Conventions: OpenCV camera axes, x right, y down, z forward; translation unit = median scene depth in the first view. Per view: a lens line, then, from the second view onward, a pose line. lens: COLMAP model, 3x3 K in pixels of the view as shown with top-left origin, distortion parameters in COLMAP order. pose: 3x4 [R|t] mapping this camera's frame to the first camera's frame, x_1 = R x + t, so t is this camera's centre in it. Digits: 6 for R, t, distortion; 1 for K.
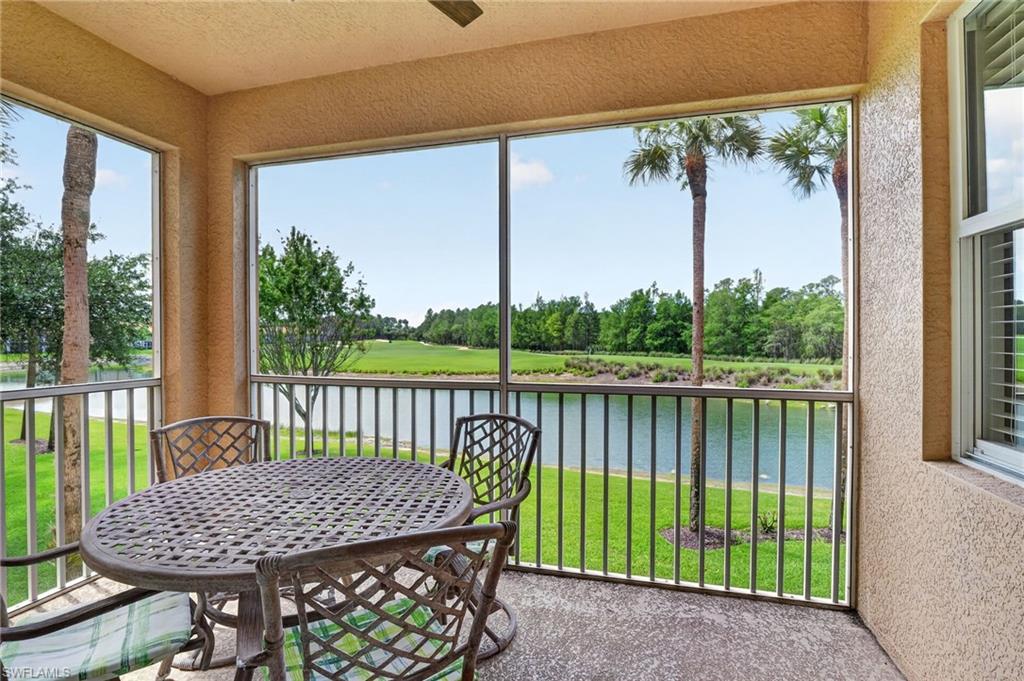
lens RADIAL K [[491.2, 0, 512.0], [0, 491.2, 340.5], [0, 0, 1]] dist [-0.013398, -0.001880]
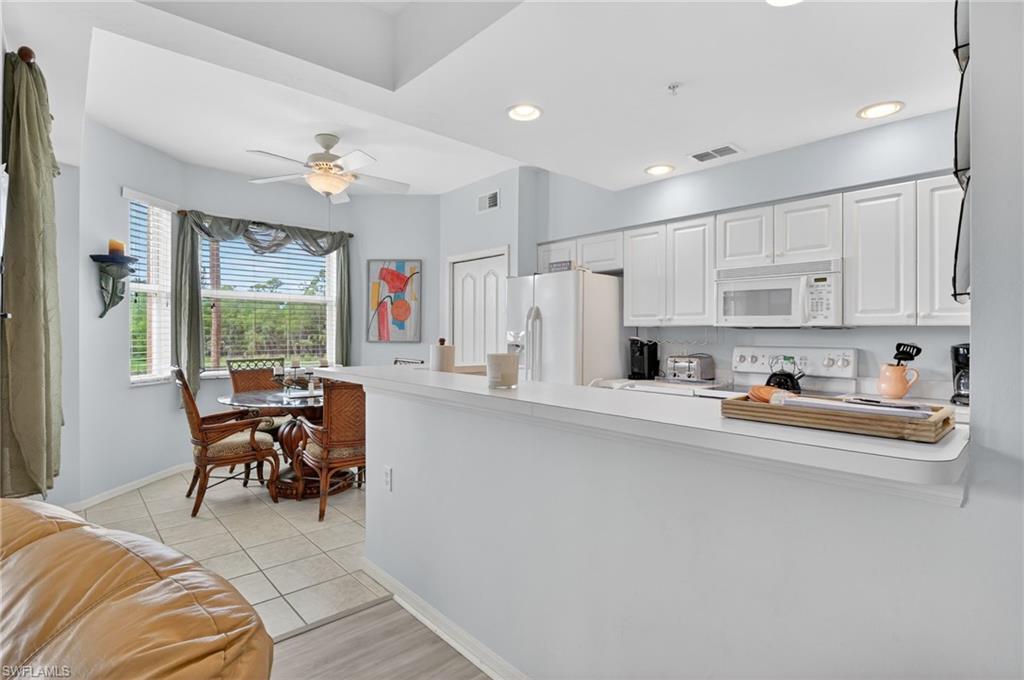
lens RADIAL K [[497.3, 0, 509.1], [0, 497.3, 338.1], [0, 0, 1]] dist [-0.012933, -0.001656]
pose [[0.542384, -0.002578, 0.840127, 0.041500], [0.003883, 0.999992, 0.000561, 0.001078], [-0.840122, 0.002958, 0.542390, -0.115098]]
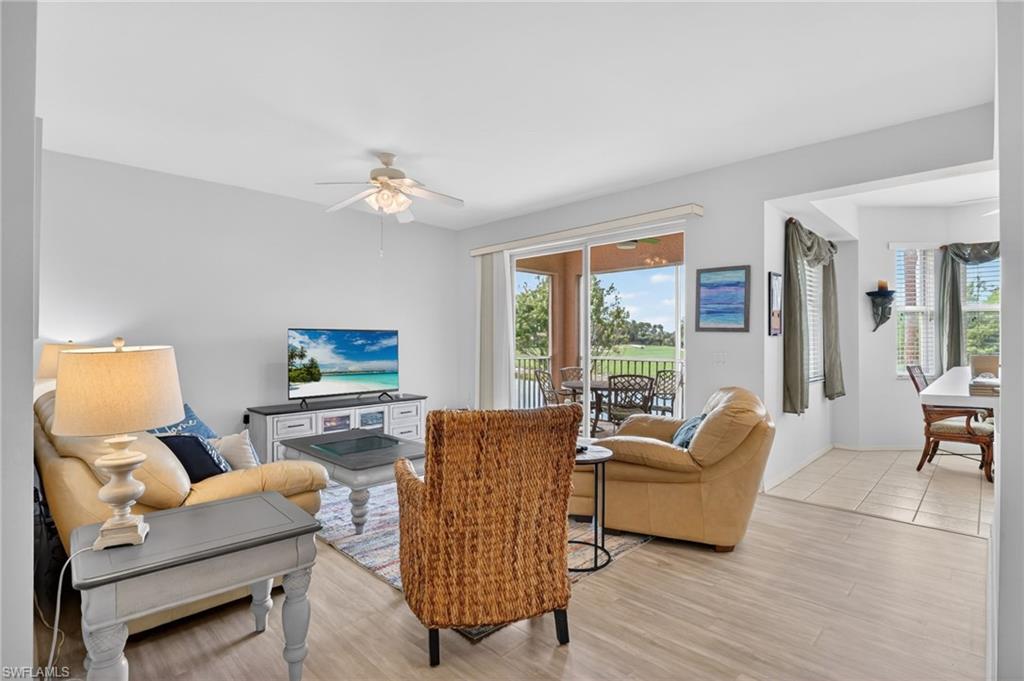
lens RADIAL K [[497.3, 0, 509.1], [0, 497.3, 338.6], [0, 0, 1]] dist [-0.012933, -0.001656]
pose [[0.872581, 0.001437, -0.488467, 0.067500], [-0.008537, 0.999888, -0.012309, 0.002351], [0.488395, 0.014910, 0.872495, -0.236958]]
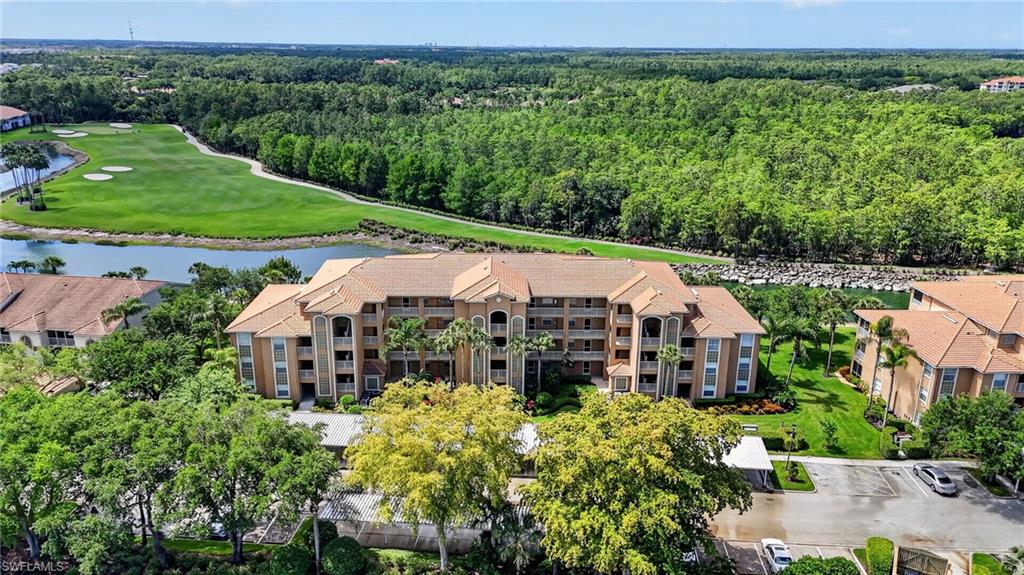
lens RADIAL K [[752.5, 0, 512.0], [0, 752.5, 287.5], [0, 0, 1]] dist [0.105588, -0.116705]
pose [[0.959588, -0.078225, 0.270318, -0.334114], [-0.005986, 0.954697, 0.297519, -1.836408], [-0.281345, -0.287113, 0.915648, -5.222749]]
